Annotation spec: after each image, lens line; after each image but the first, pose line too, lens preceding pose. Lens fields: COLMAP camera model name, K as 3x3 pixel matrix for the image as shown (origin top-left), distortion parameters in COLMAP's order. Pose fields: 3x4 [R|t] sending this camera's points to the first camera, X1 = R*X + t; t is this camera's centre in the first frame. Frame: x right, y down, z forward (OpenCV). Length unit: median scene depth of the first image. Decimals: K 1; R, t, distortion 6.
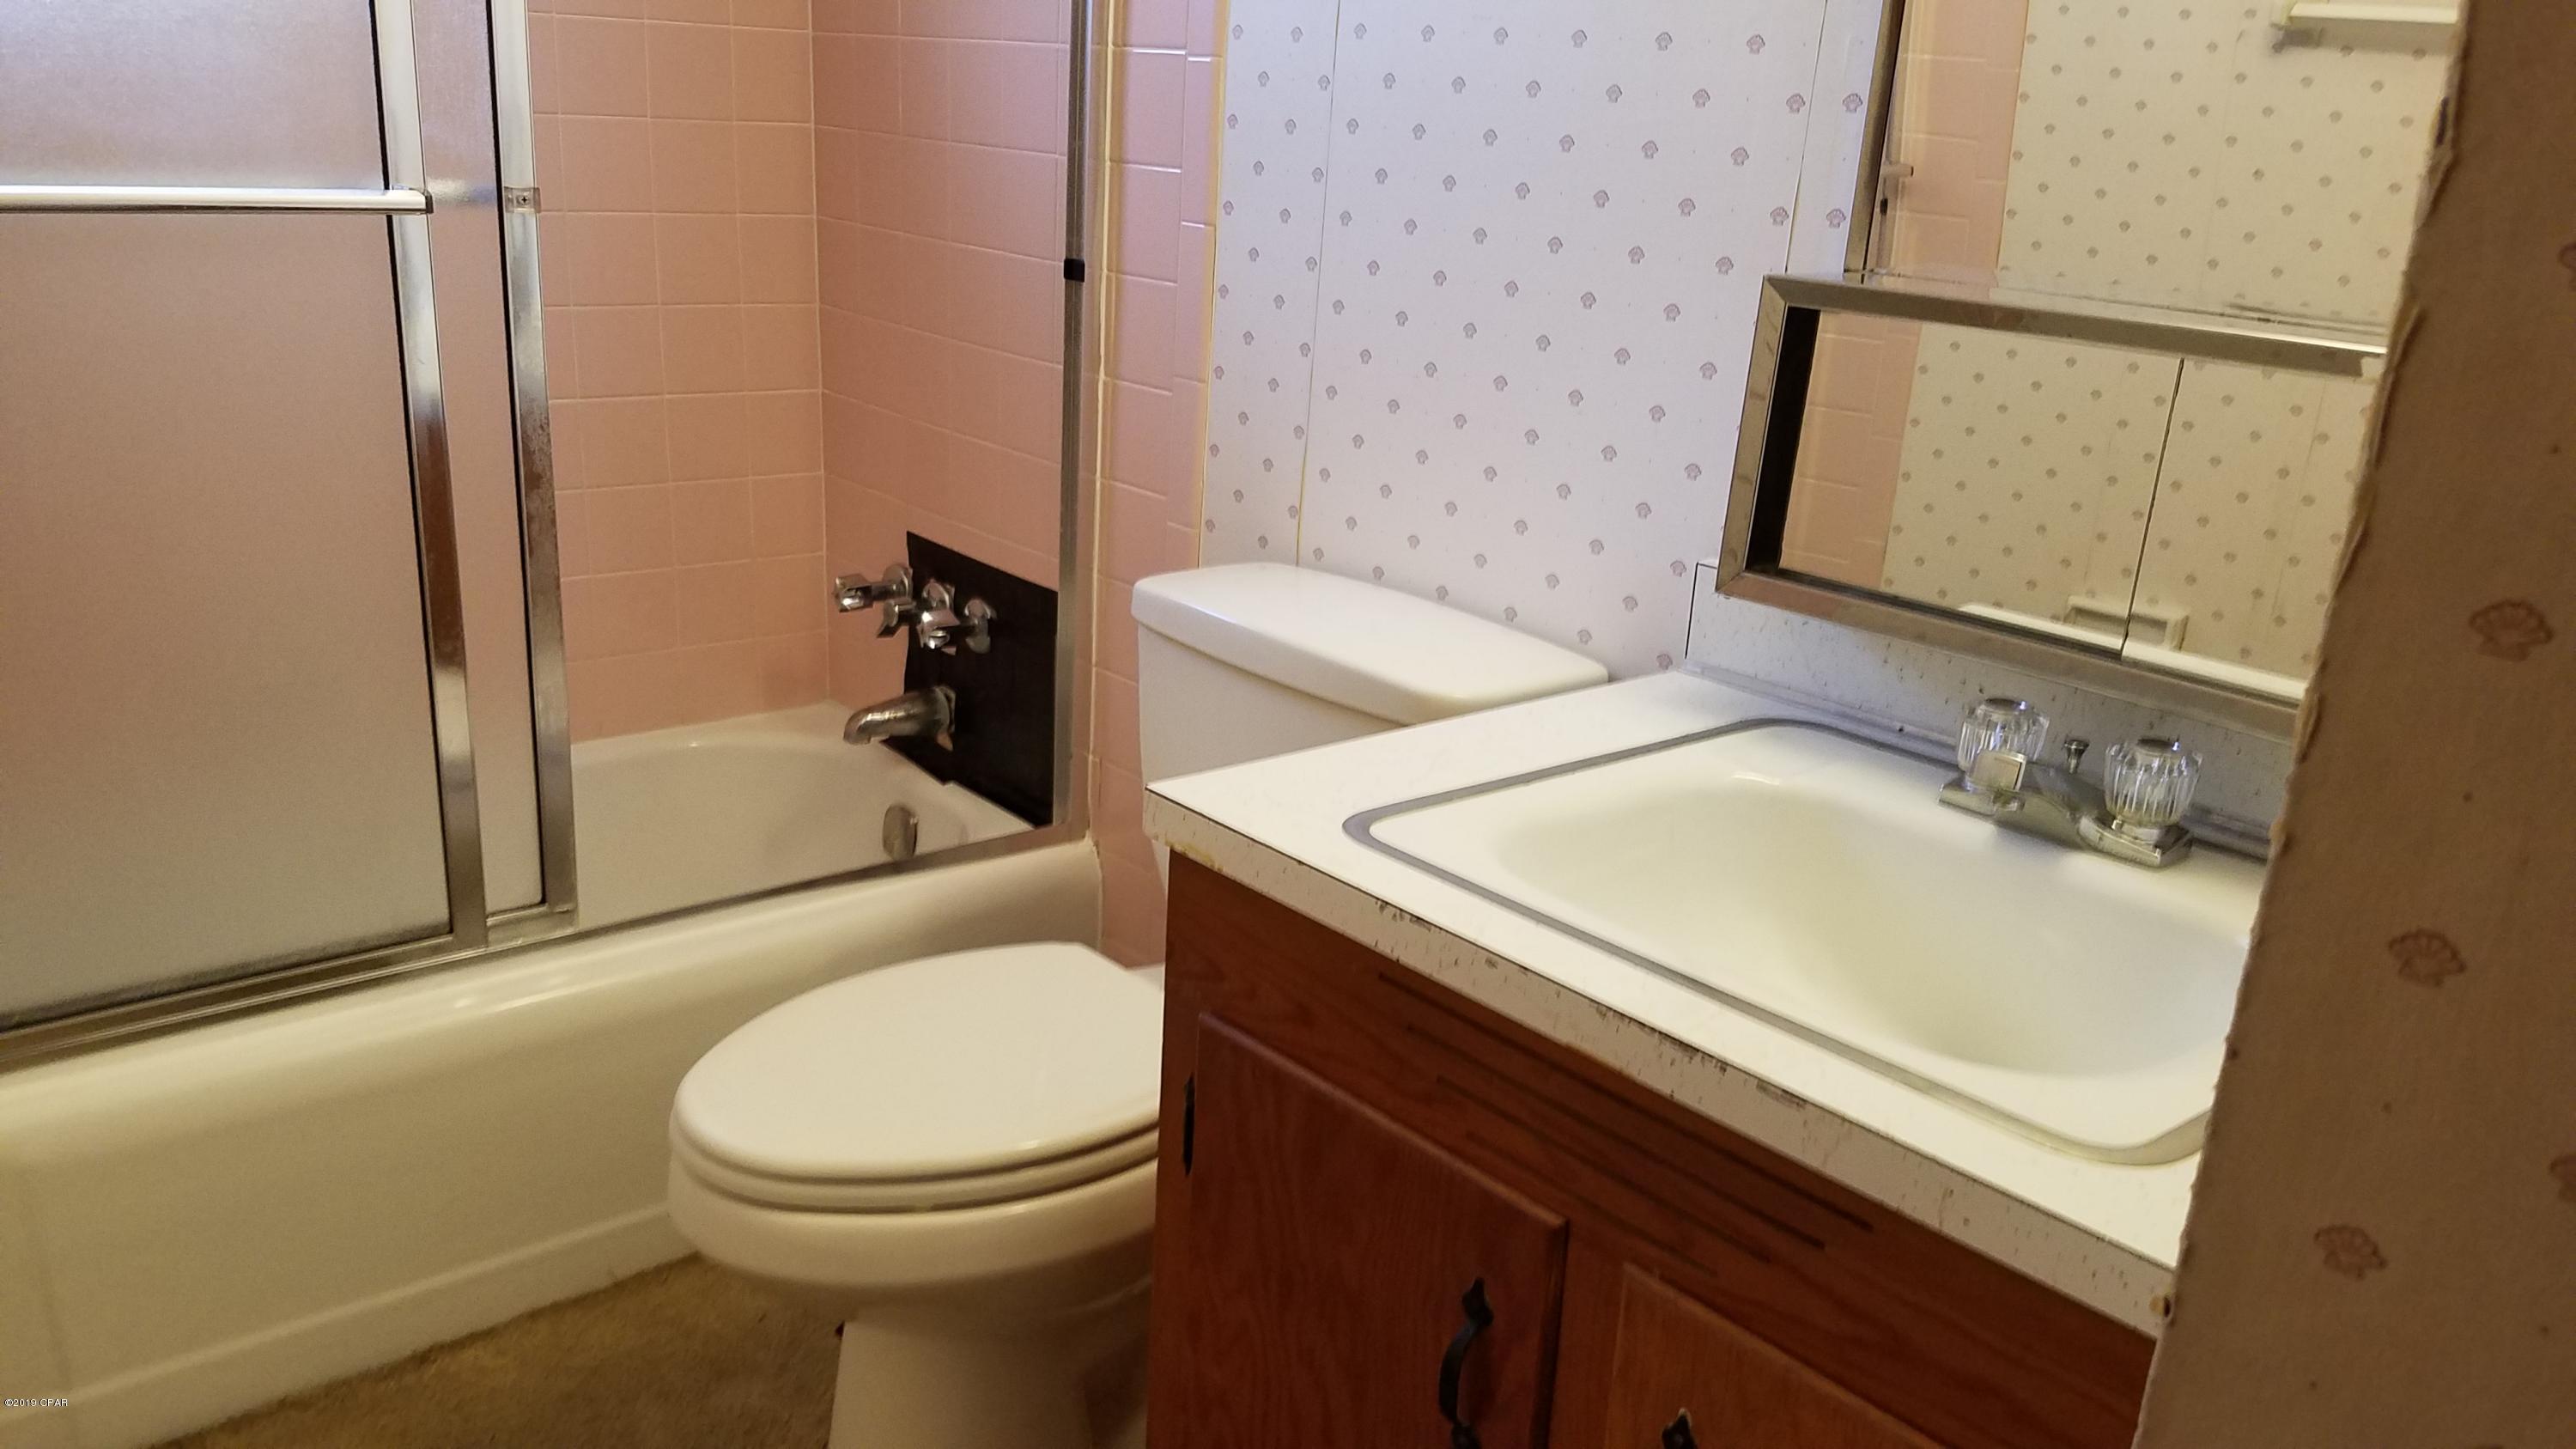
lens RADIAL K [[1971.4, 0, 1288.0], [0, 1971.4, 724.5], [0, 0, 1]] dist [0.131001, 0.001876]
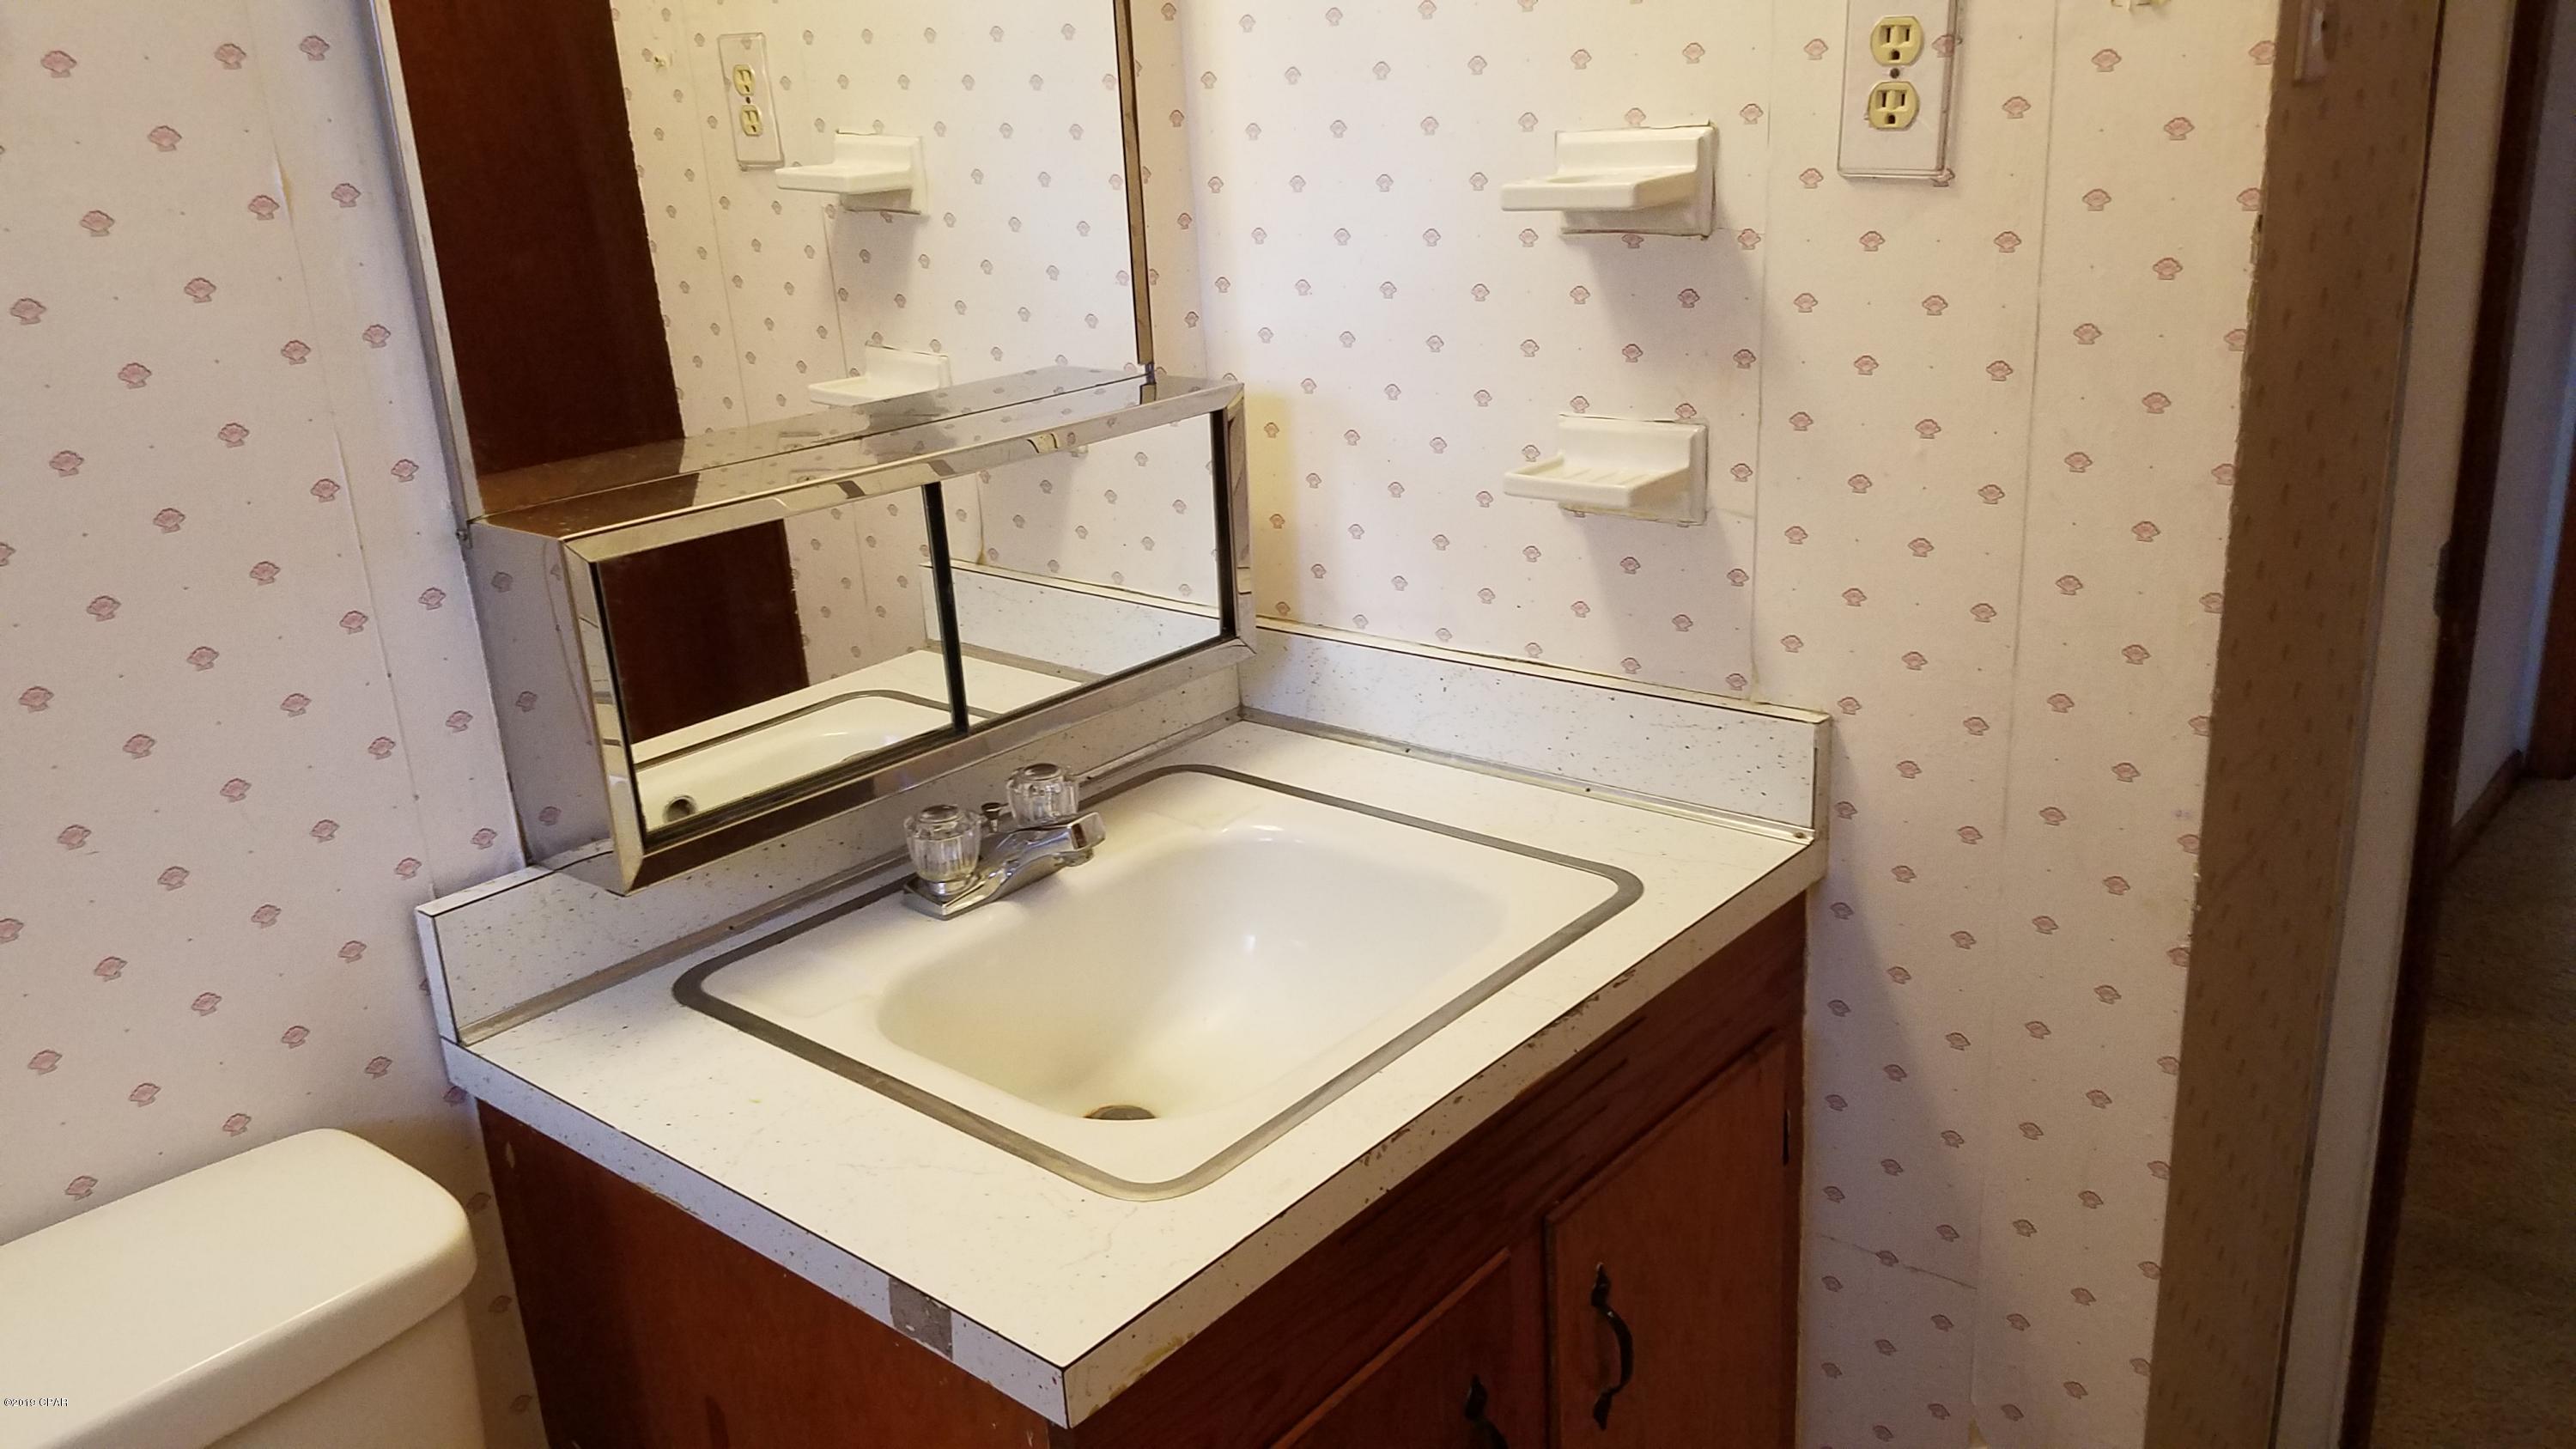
lens RADIAL K [[1971.4, 0, 1288.0], [0, 1971.4, 724.5], [0, 0, 1]] dist [0.131001, 0.001876]
pose [[-0.144465, -0.355973, 0.923262, -0.501422], [0.346554, 0.855753, 0.384171, -0.310252], [-0.926839, 0.375459, -0.000263, 0.638151]]
